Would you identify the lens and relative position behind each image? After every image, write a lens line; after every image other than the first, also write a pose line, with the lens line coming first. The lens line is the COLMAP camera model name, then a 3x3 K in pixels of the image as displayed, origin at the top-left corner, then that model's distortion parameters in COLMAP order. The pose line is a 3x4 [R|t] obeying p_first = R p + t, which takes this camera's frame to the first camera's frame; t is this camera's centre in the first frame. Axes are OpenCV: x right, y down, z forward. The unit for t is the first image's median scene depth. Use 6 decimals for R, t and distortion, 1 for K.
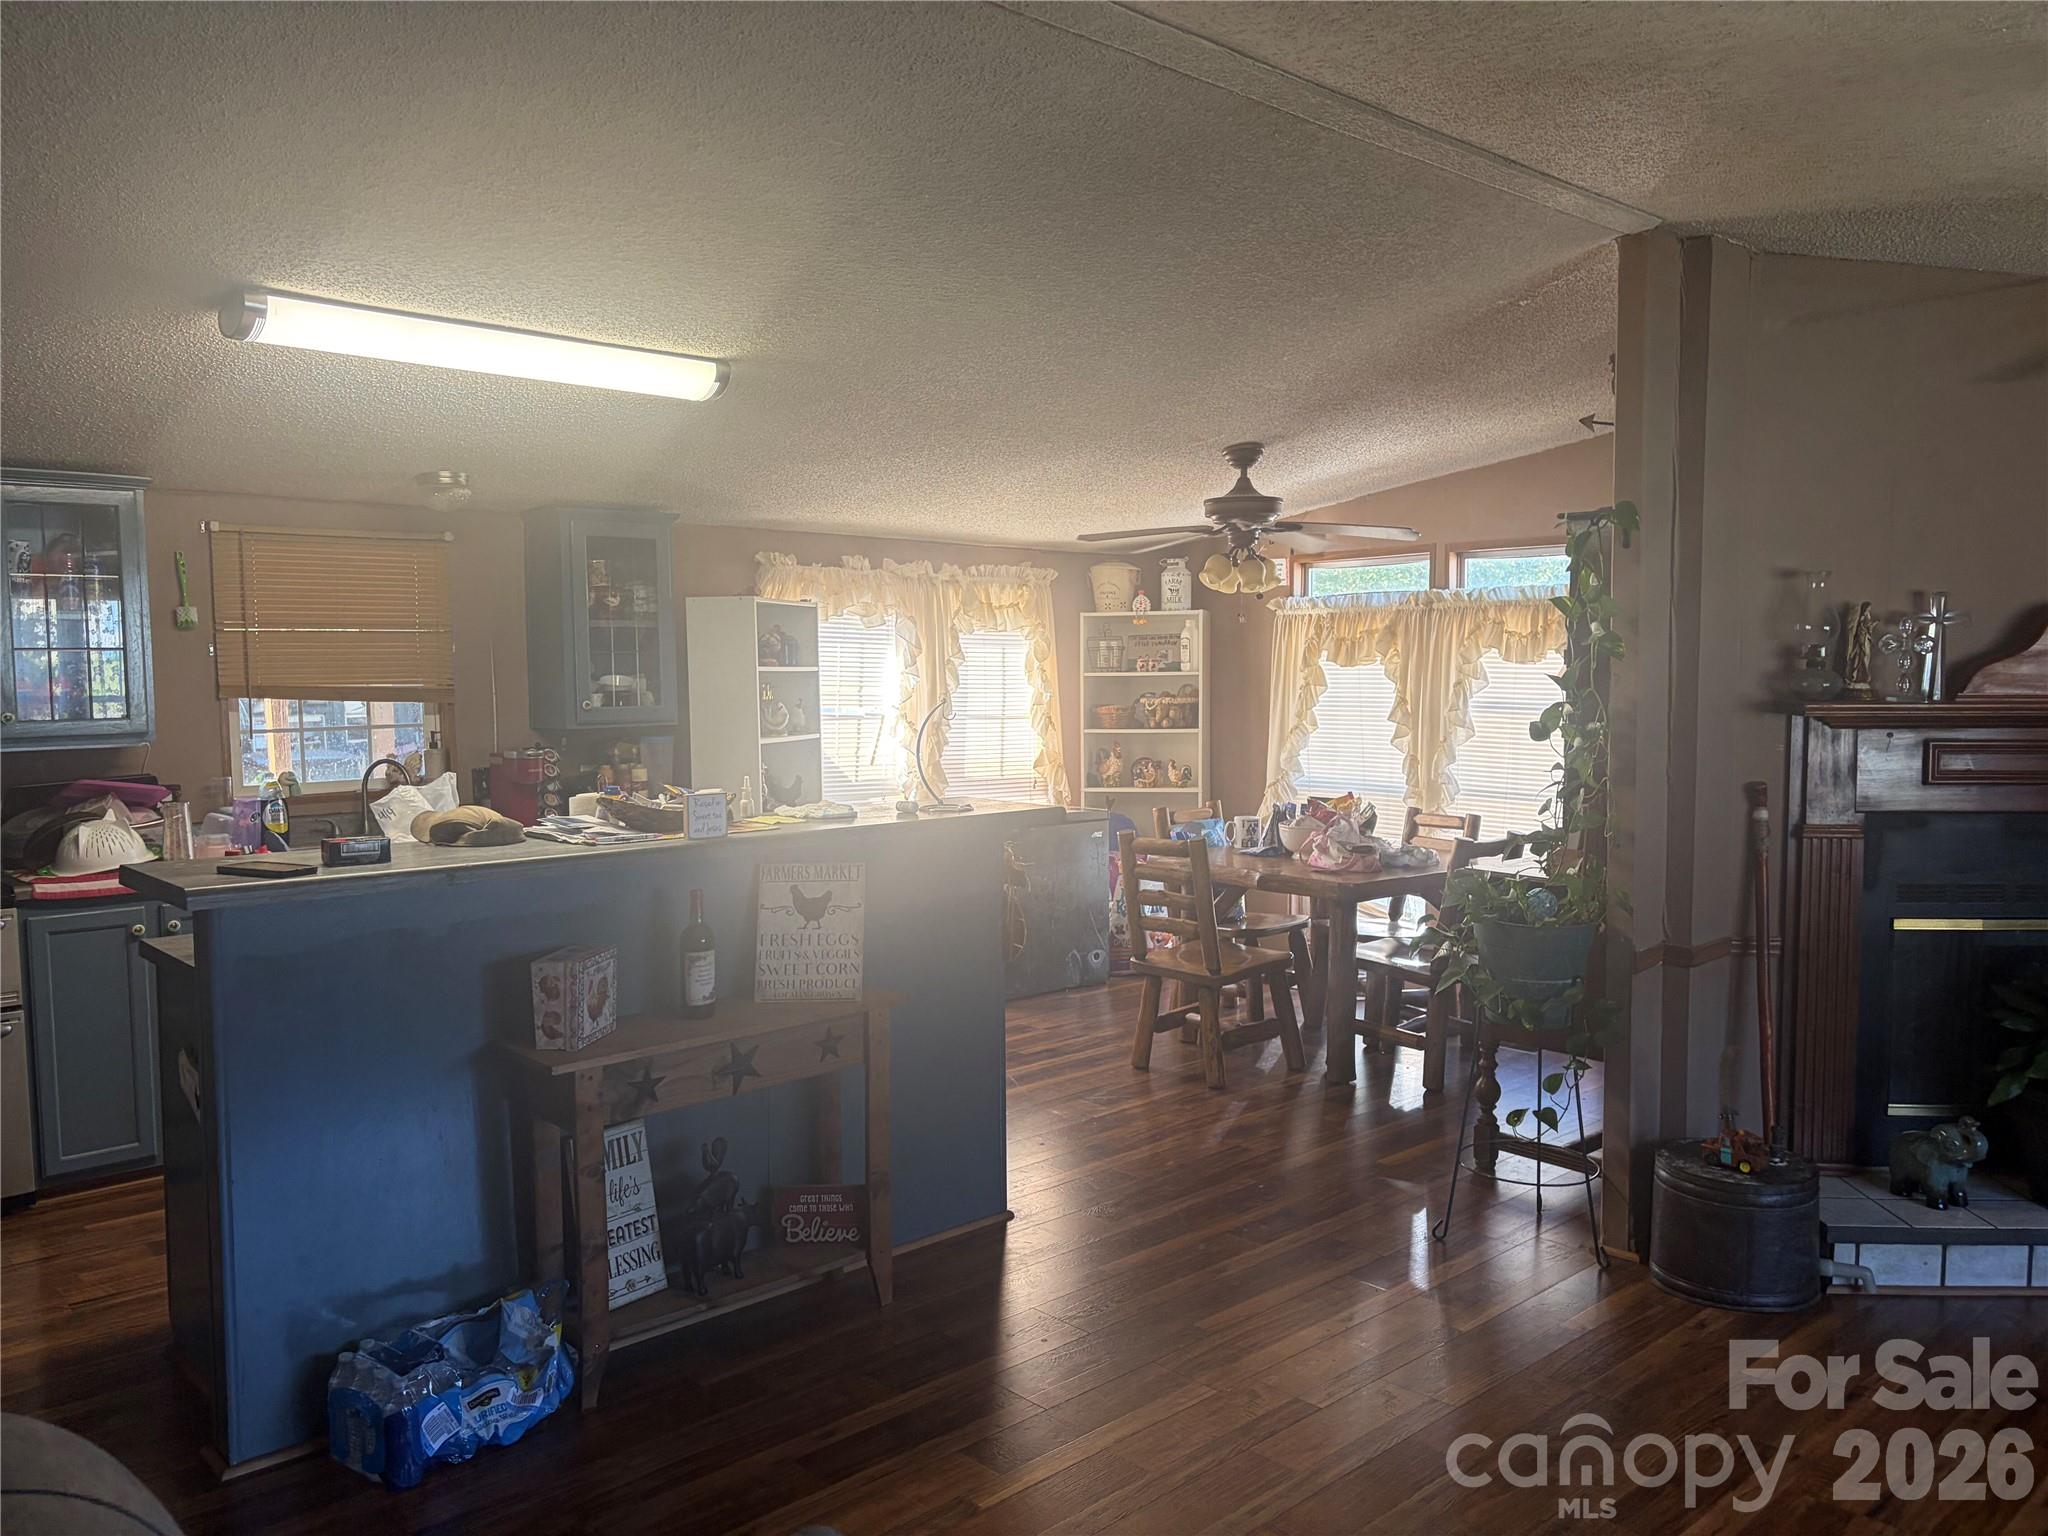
lens RADIAL K [[1520.4, 0, 1025.2], [0, 1520.4, 774.7], [0, 0, 1]] dist [0.003667, 0.004881]
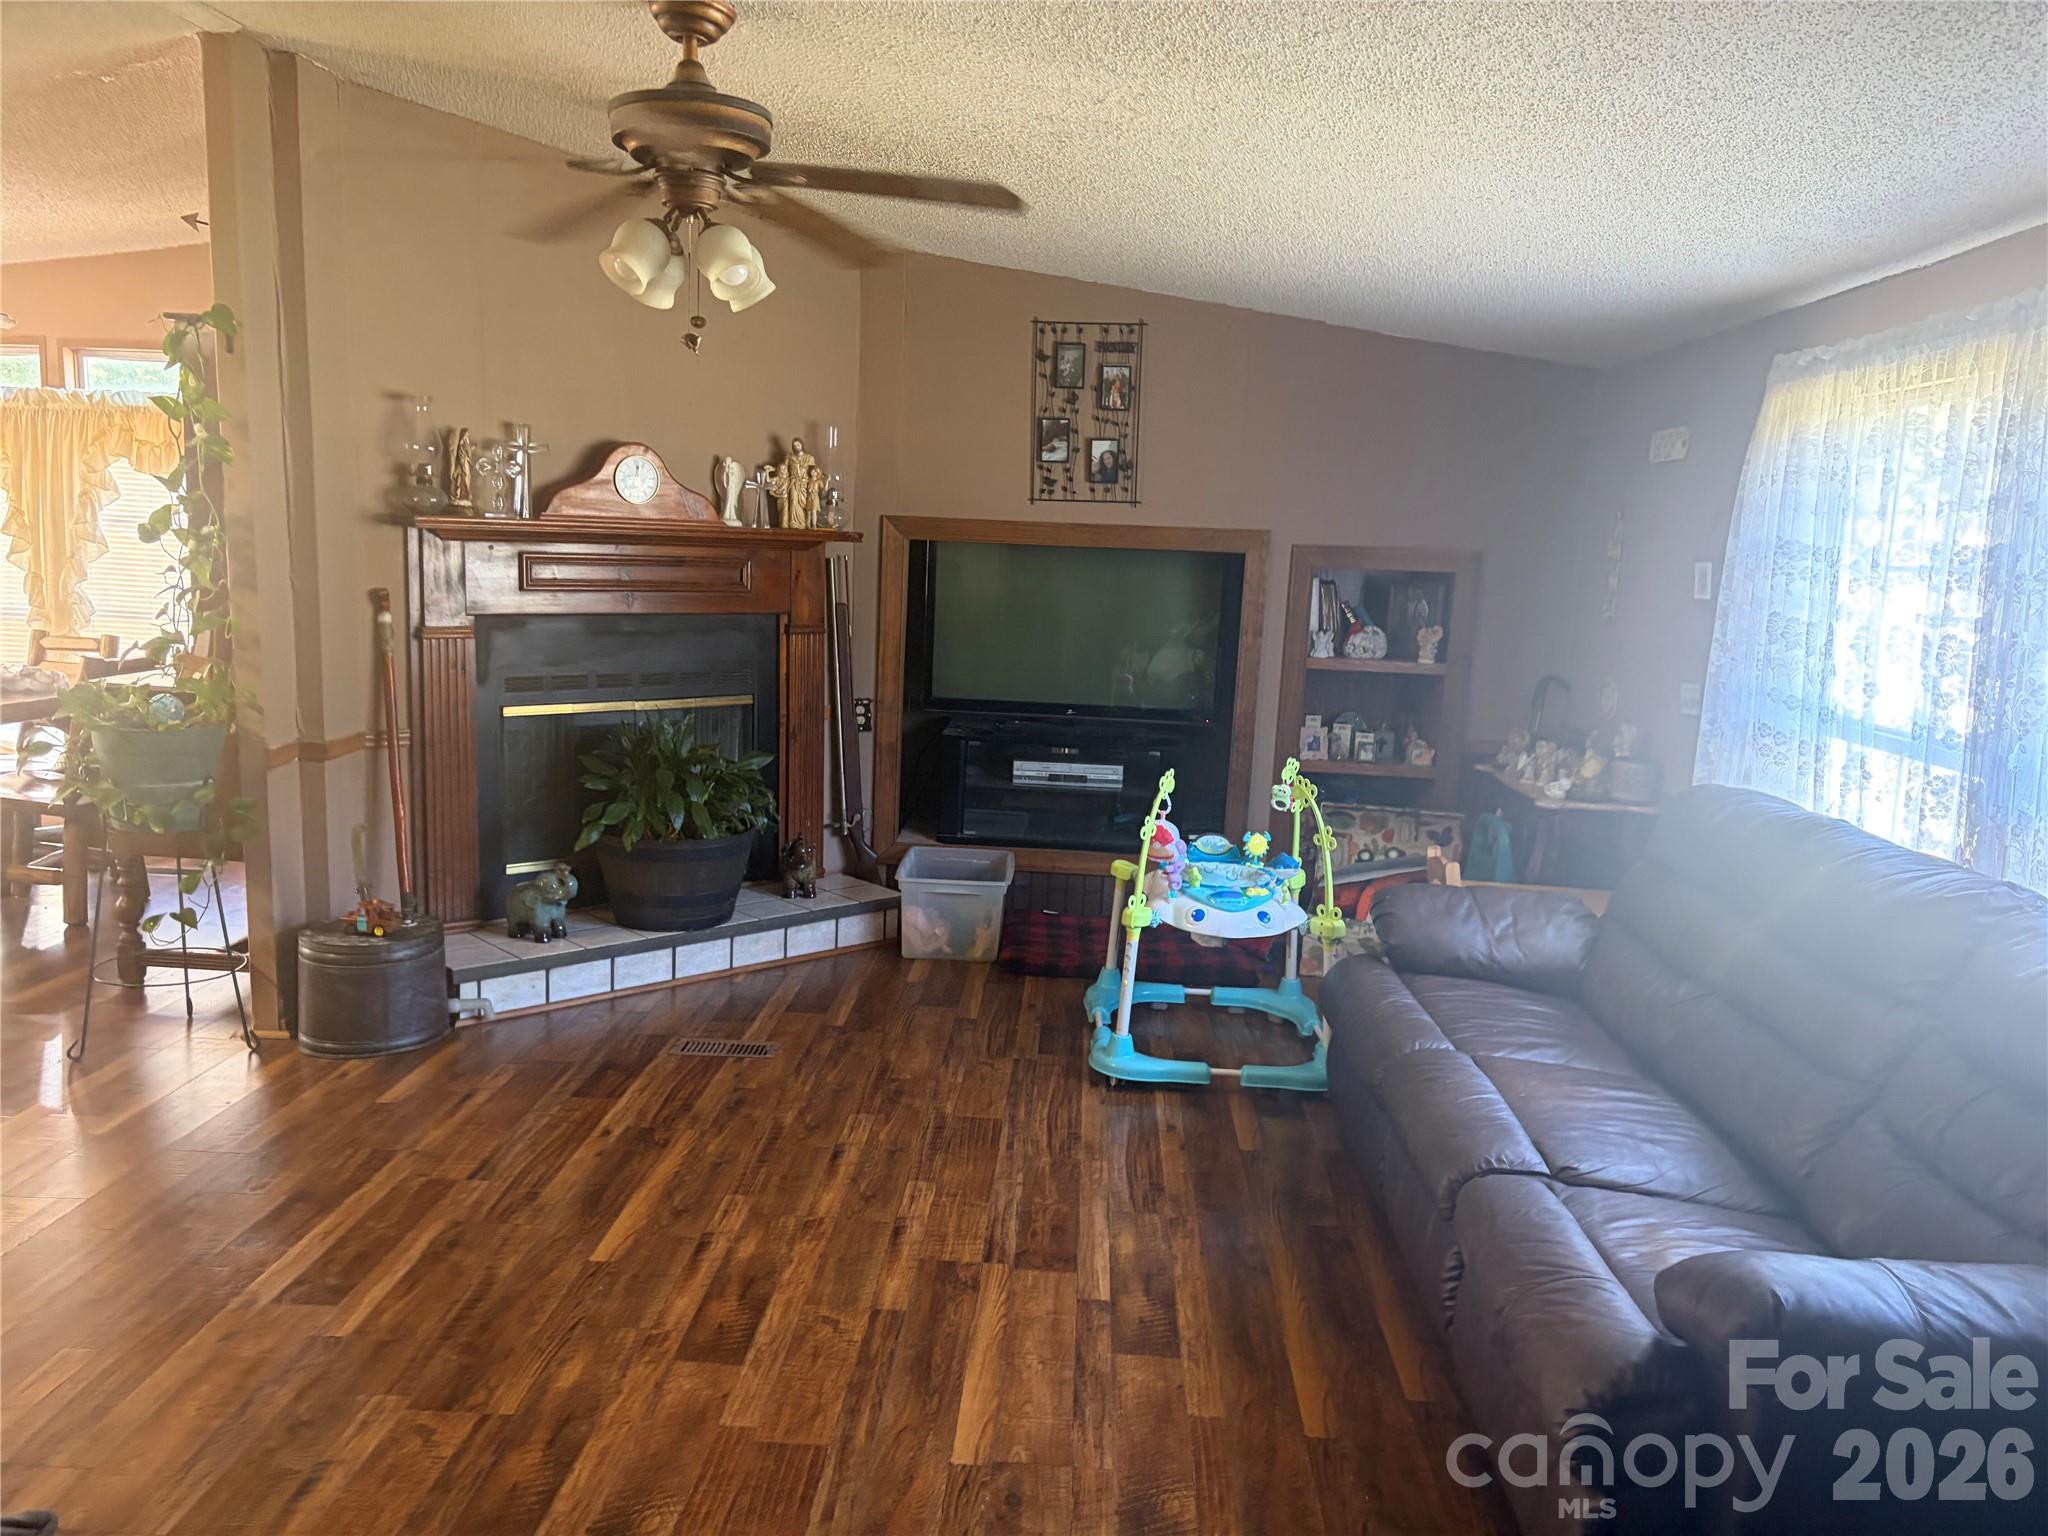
lens RADIAL K [[1520.4, 0, 1028.9], [0, 1520.4, 766.6], [0, 0, 1]] dist [0.003667, 0.004881]
pose [[0.694168, -0.081698, 0.715162, 0.013190], [0.010590, 0.994590, 0.103339, 0.024484], [-0.719735, -0.064161, 0.691278, -0.100417]]
